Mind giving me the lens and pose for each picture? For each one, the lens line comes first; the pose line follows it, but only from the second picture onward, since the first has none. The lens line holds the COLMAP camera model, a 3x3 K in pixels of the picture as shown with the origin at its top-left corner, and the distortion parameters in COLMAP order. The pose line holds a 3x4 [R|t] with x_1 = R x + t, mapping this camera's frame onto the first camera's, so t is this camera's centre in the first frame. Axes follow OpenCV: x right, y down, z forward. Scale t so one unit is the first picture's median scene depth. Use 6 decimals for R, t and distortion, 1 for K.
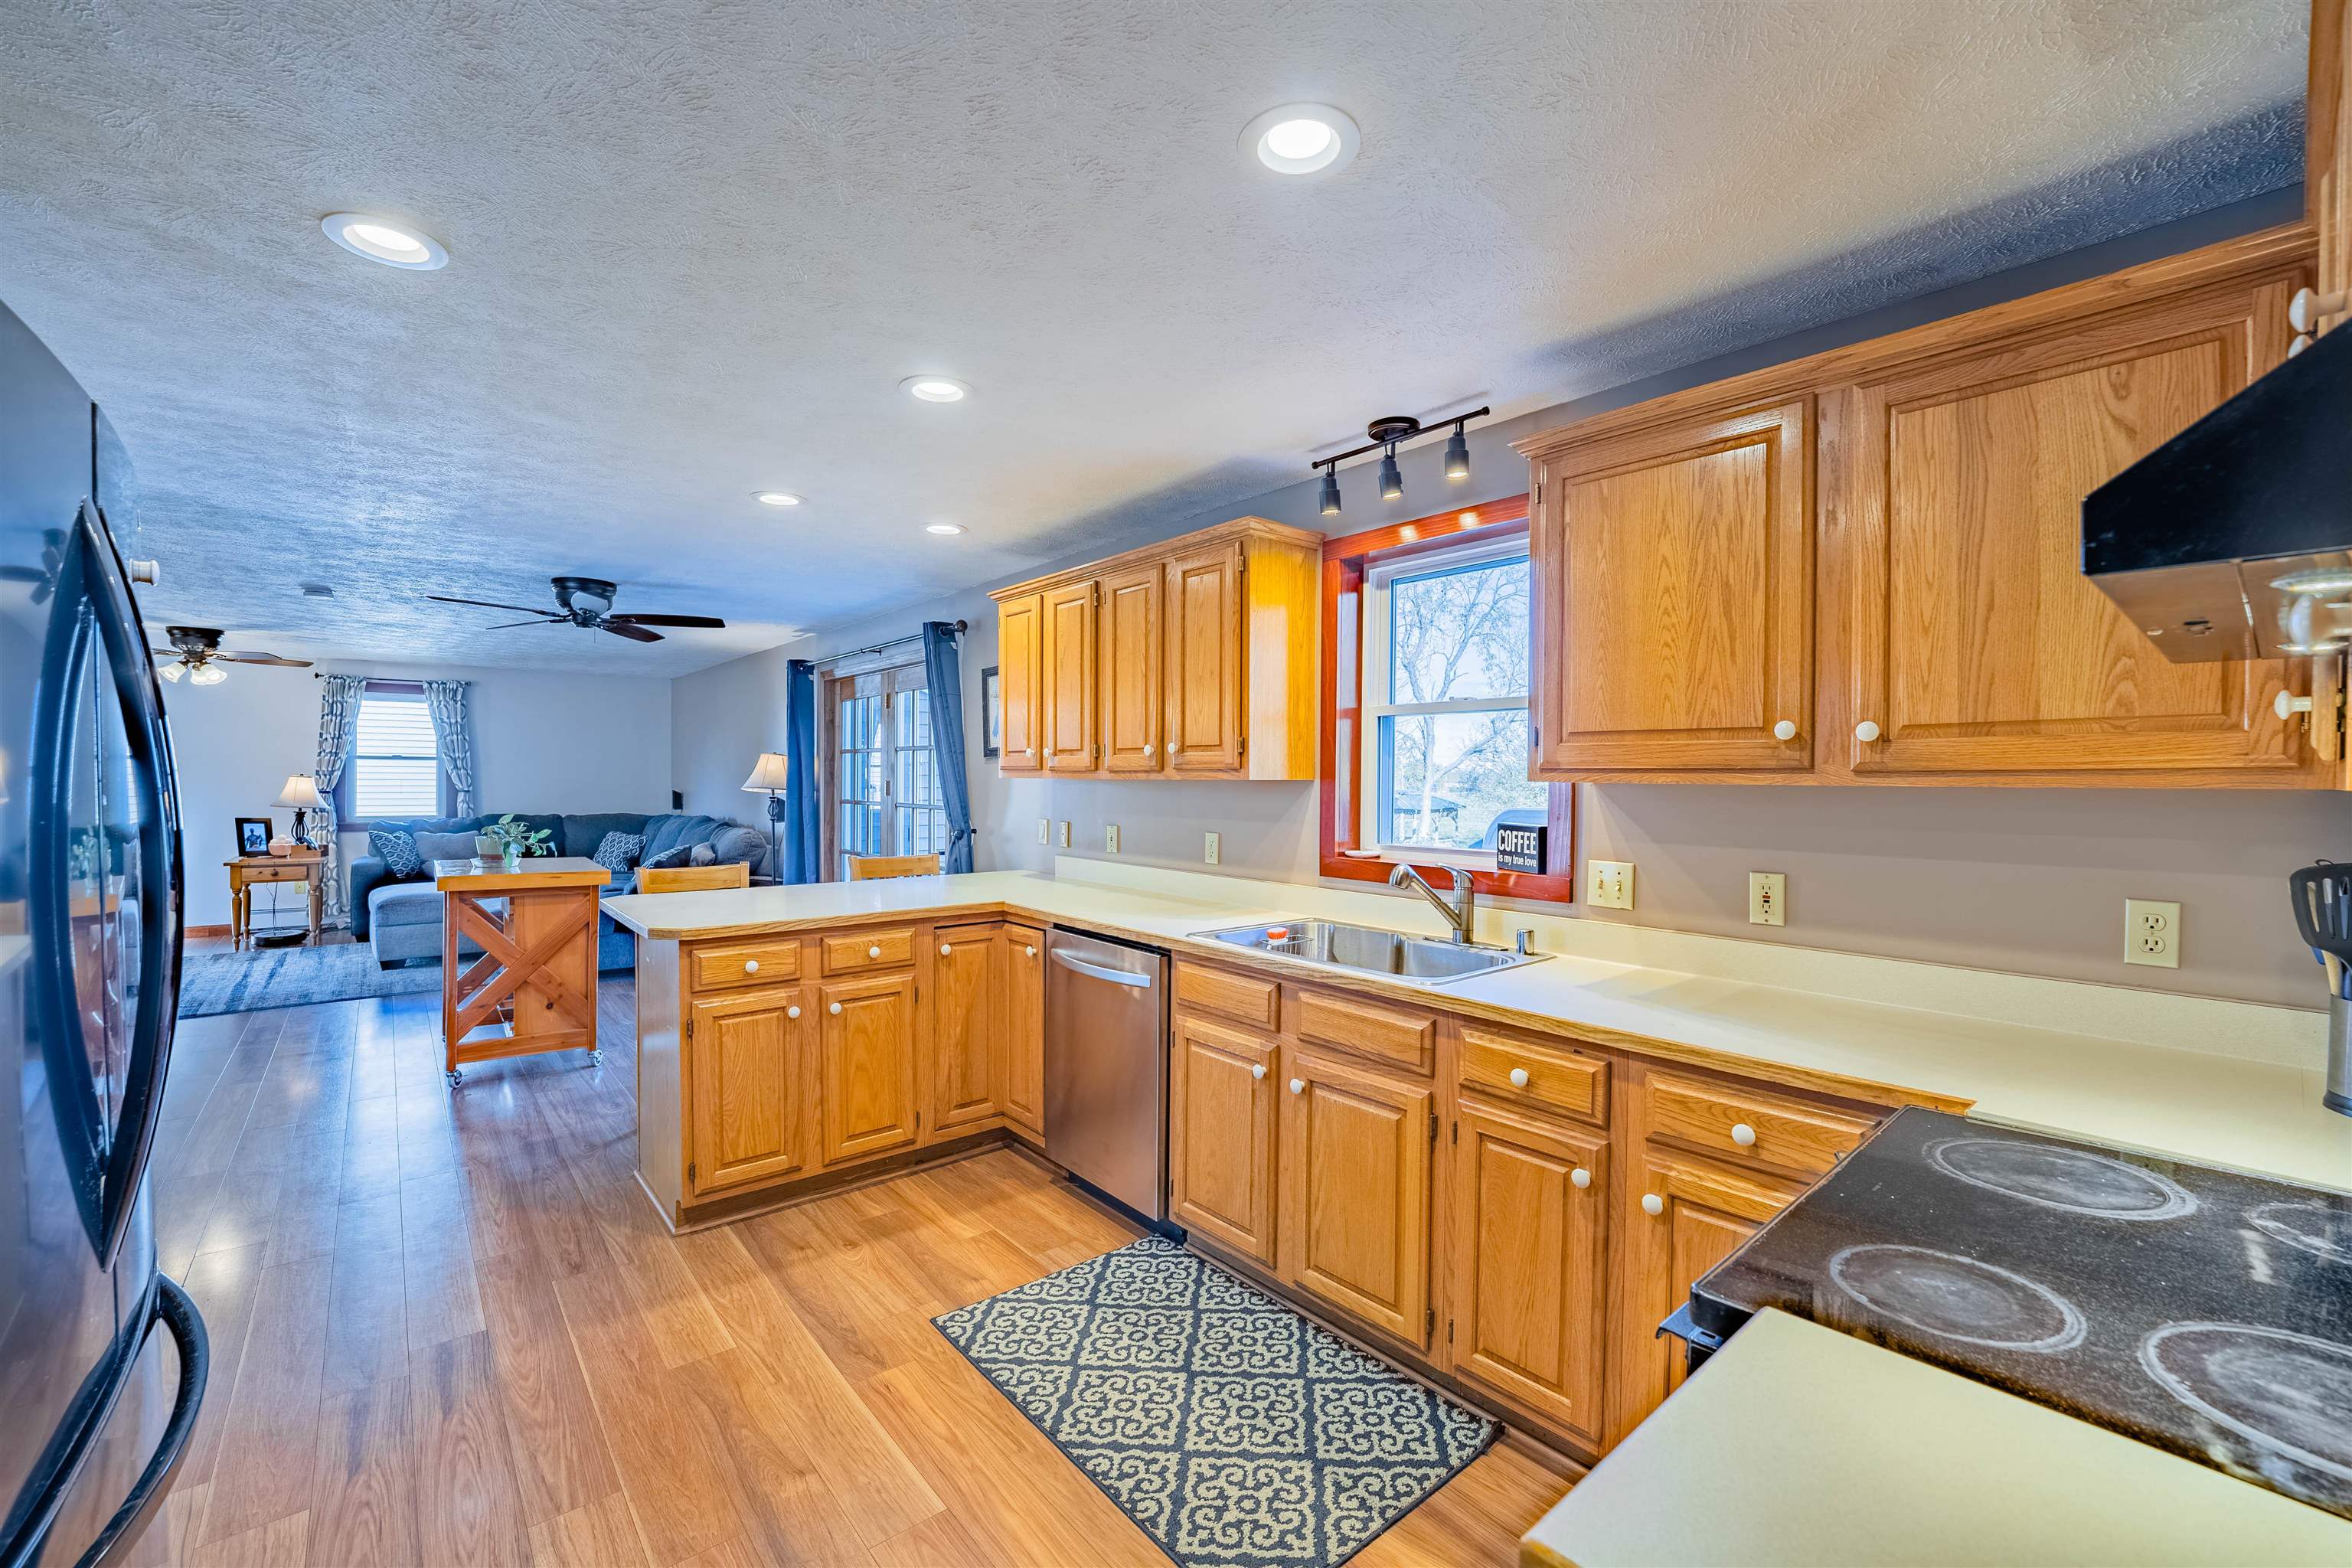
lens RADIAL K [[959.5, 0, 1158.2], [0, 959.5, 795.7], [0, 0, 1]] dist [-0.026556, 0.001902]
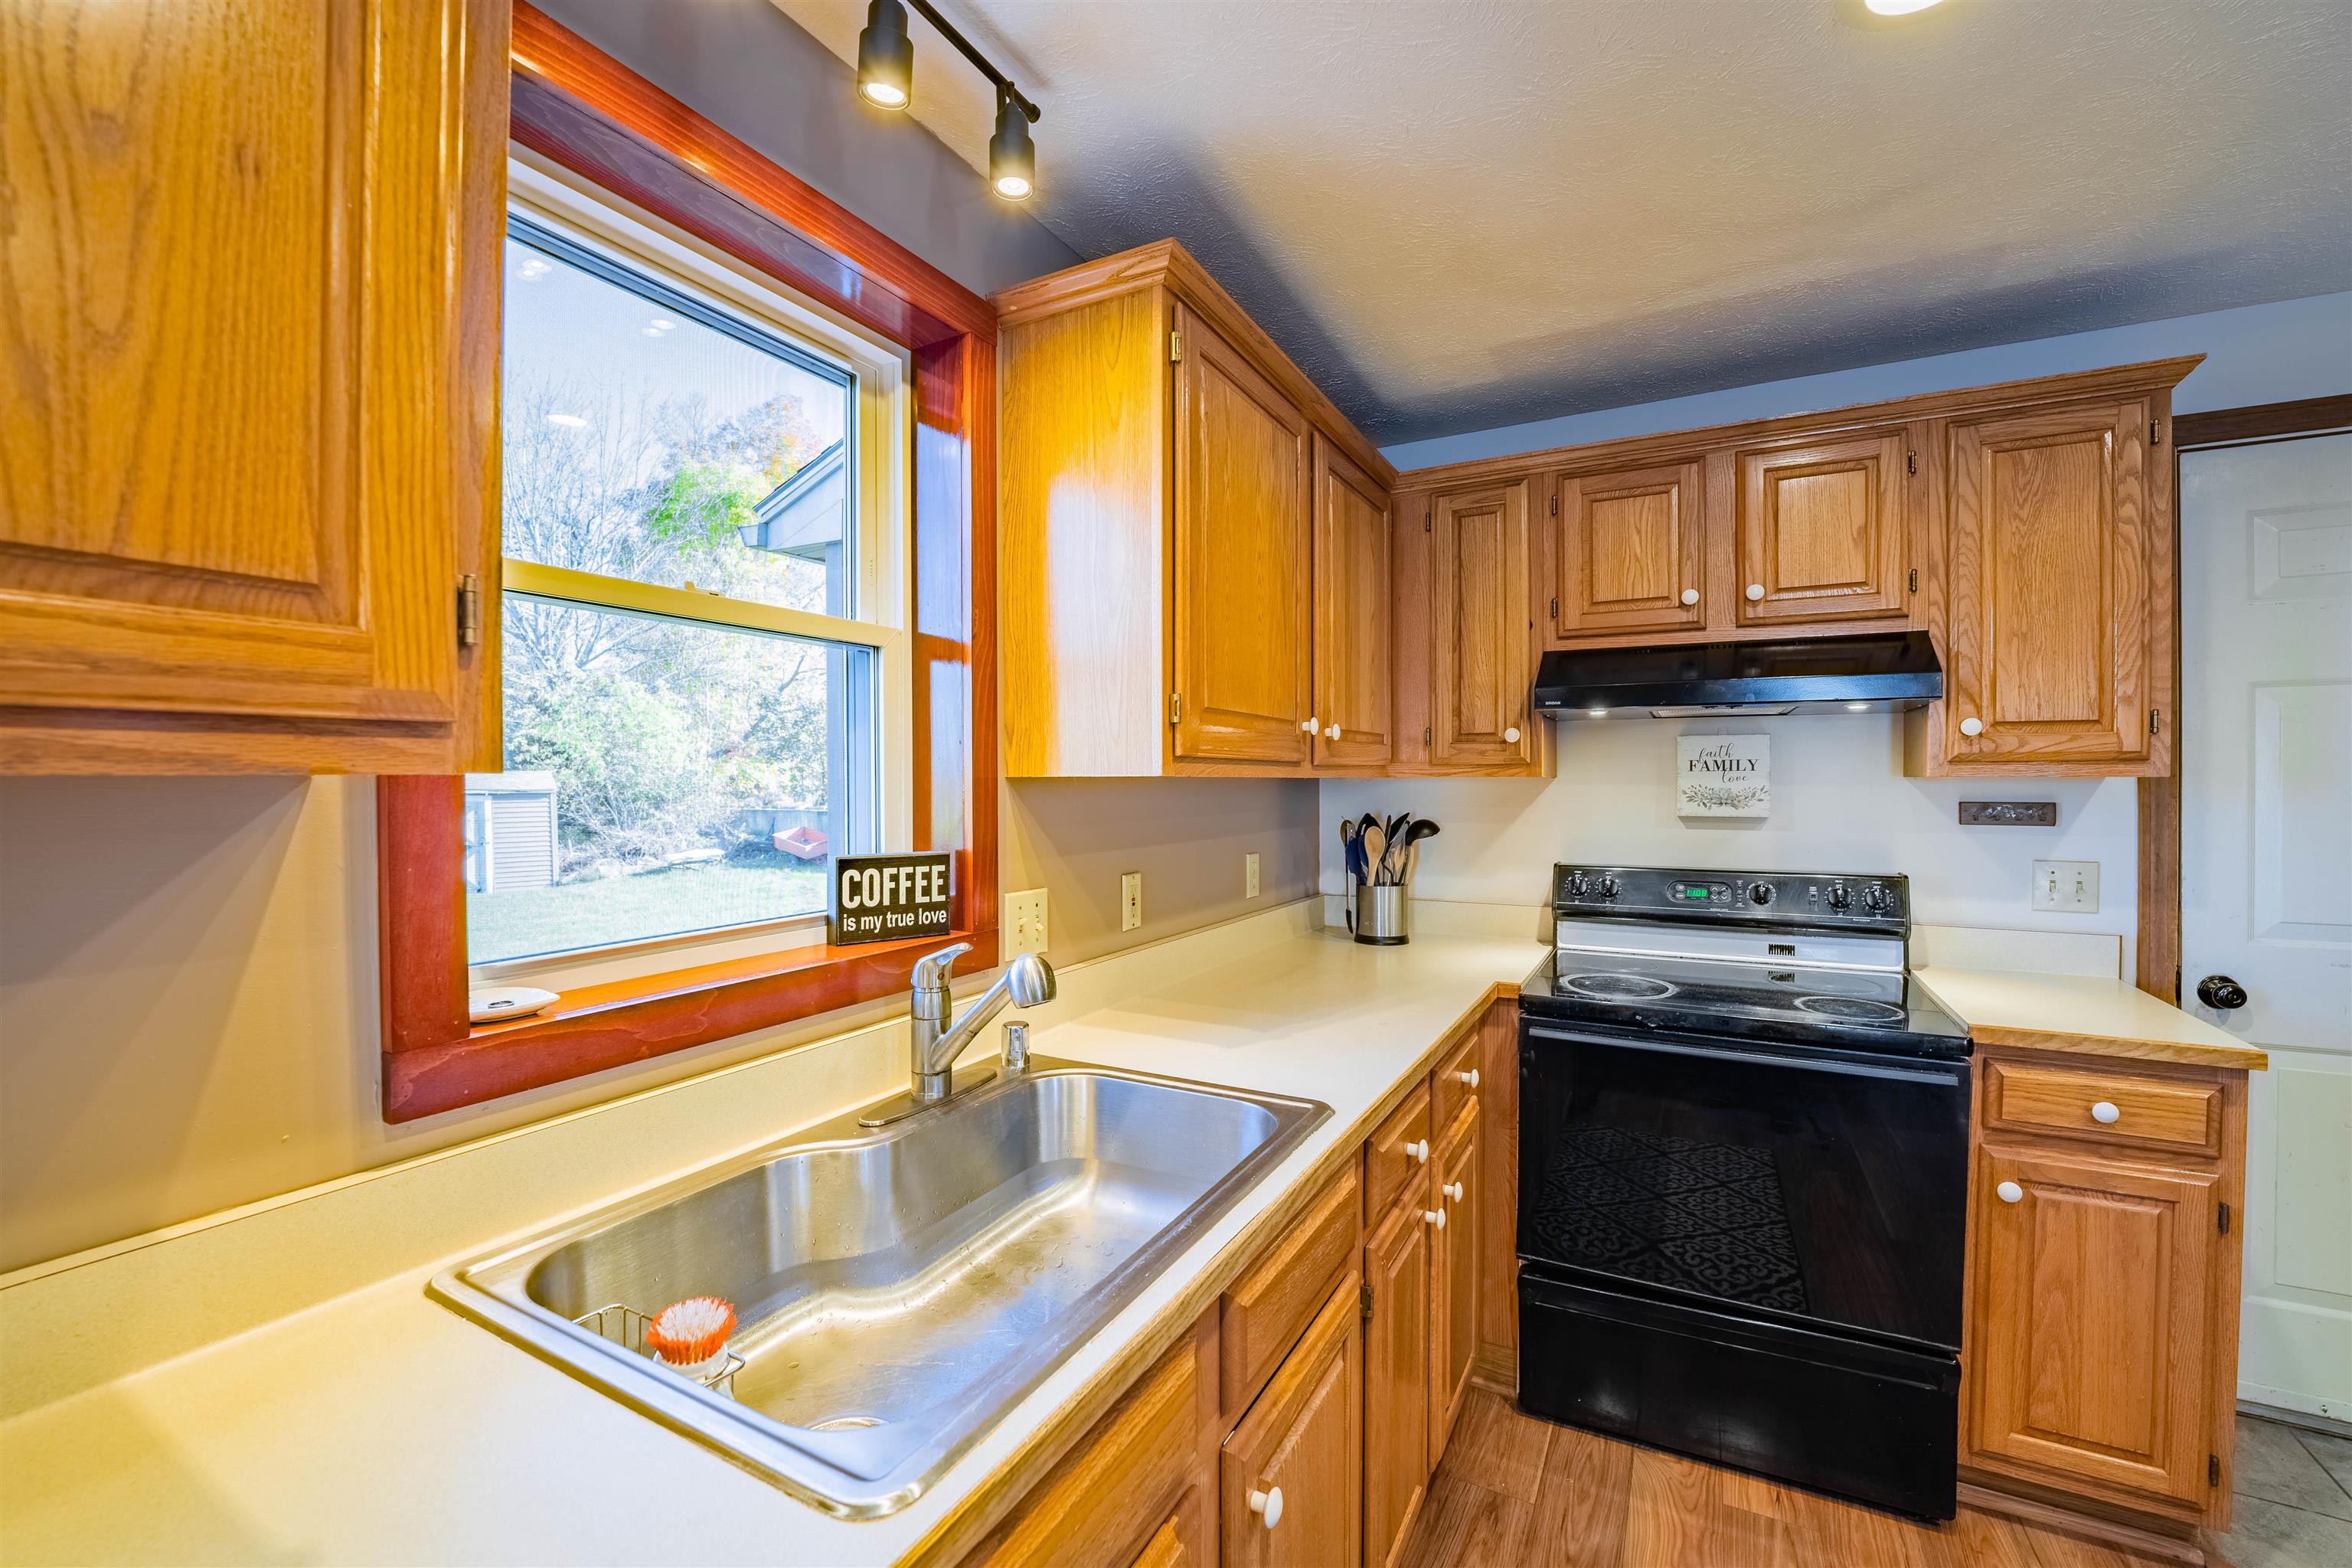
lens RADIAL K [[959.5, 0, 1172.0], [0, 959.5, 793.7], [0, 0, 1]] dist [-0.026556, 0.001902]
pose [[-0.367881, -0.018081, 0.929697, -0.198354], [0.017297, 0.999505, 0.026283, -0.017019], [-0.929712, 0.025750, -0.367386, 1.072523]]
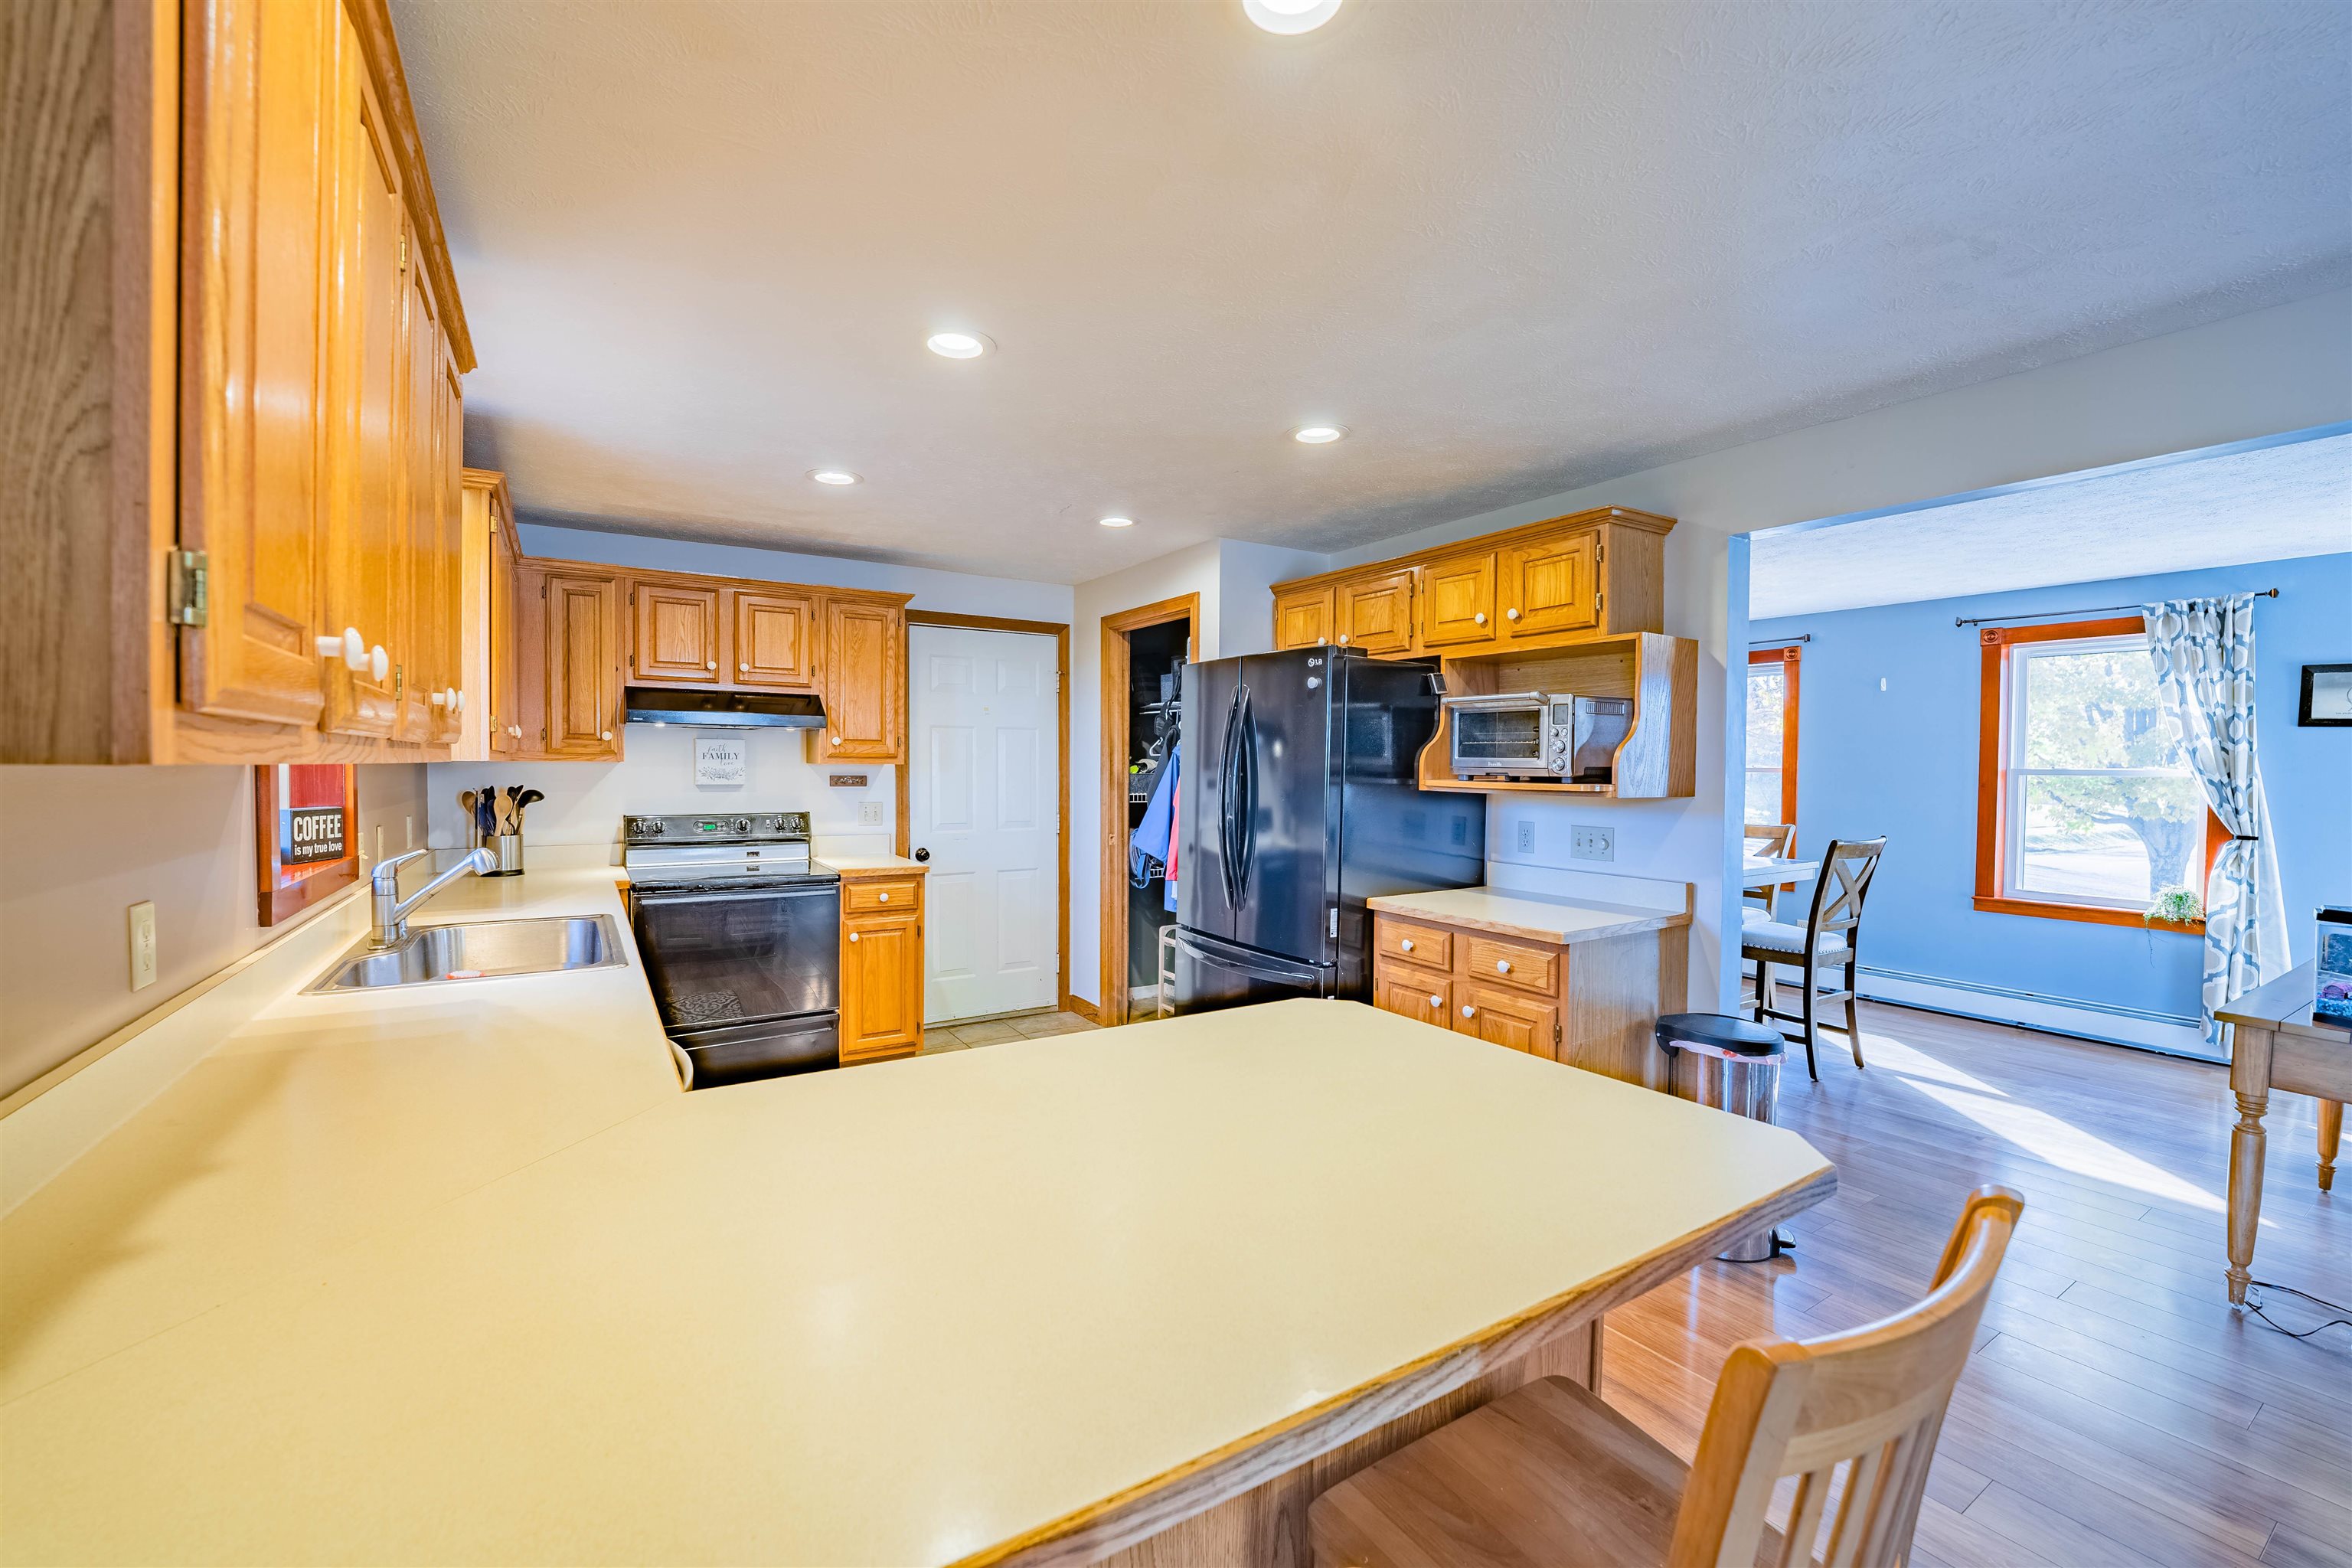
lens RADIAL K [[959.5, 0, 1170.2], [0, 959.5, 784.1], [0, 0, 1]] dist [-0.026556, 0.001902]
pose [[-0.991549, -0.017591, 0.128533, -0.533554], [-0.012630, 0.999147, 0.039310, -0.037443], [-0.129115, 0.037355, -0.990926, 1.796183]]
